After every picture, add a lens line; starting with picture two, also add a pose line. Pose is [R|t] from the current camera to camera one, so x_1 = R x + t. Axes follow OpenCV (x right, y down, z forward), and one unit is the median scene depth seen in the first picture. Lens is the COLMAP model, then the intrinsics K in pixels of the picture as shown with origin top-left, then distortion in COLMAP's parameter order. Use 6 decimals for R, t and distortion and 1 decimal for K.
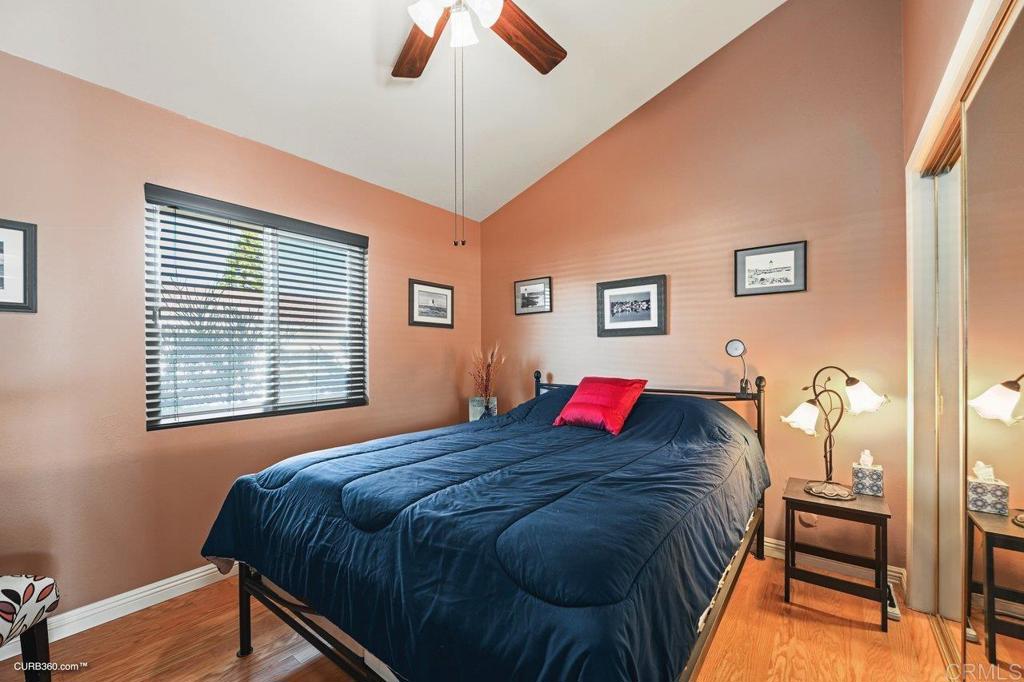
lens RADIAL K [[407.7, 0, 512.2], [0, 407.7, 350.8], [0, 0, 1]] dist [-0.006742, -0.001181]
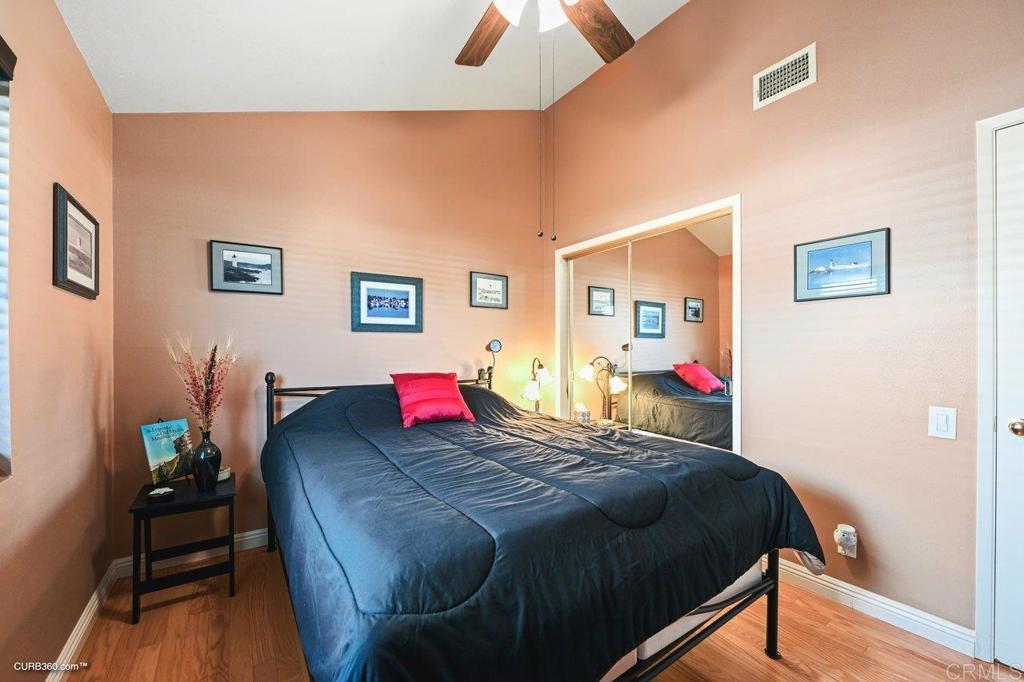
lens RADIAL K [[407.7, 0, 511.2], [0, 407.7, 345.9], [0, 0, 1]] dist [-0.006742, -0.001181]
pose [[0.303377, 0.015626, 0.952742, -0.586892], [-0.006459, 0.999876, -0.014342, 0.010165], [-0.952849, -0.001803, 0.303441, 0.421735]]
